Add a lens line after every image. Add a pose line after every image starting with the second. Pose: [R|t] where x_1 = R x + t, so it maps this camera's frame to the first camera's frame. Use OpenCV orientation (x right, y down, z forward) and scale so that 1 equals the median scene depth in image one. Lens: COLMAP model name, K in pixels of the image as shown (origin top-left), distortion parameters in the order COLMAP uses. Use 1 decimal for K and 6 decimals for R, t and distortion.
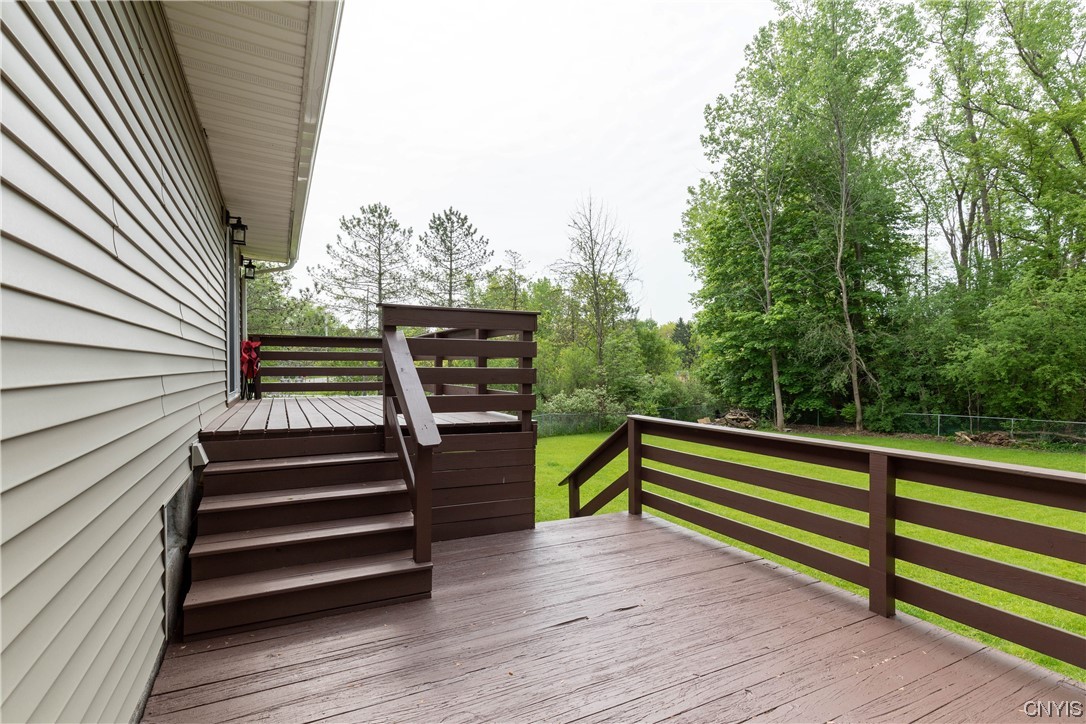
lens RADIAL K [[507.8, 0, 529.9], [0, 507.8, 366.6], [0, 0, 1]] dist [0.002532, 0.000720]
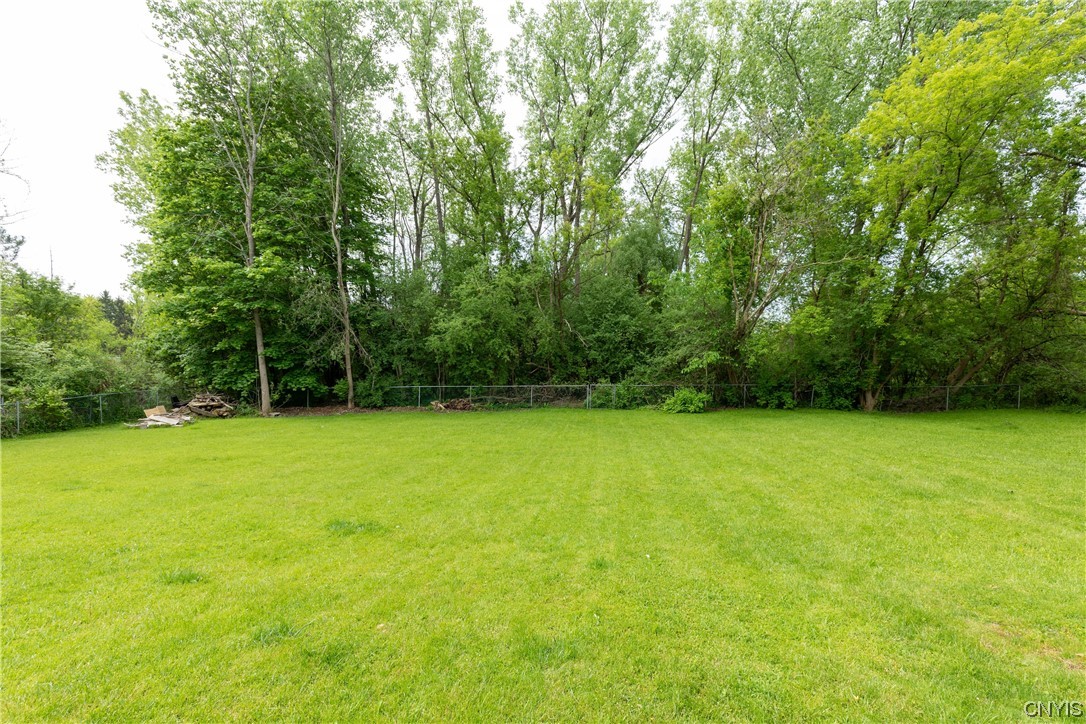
lens RADIAL K [[507.8, 0, 529.9], [0, 507.8, 366.6], [0, 0, 1]] dist [0.002532, 0.000720]
pose [[0.552746, -0.003413, 0.833343, 0.054147], [-0.004149, 0.999968, 0.006848, 0.040550], [-0.833339, -0.007243, 0.552714, 0.208515]]
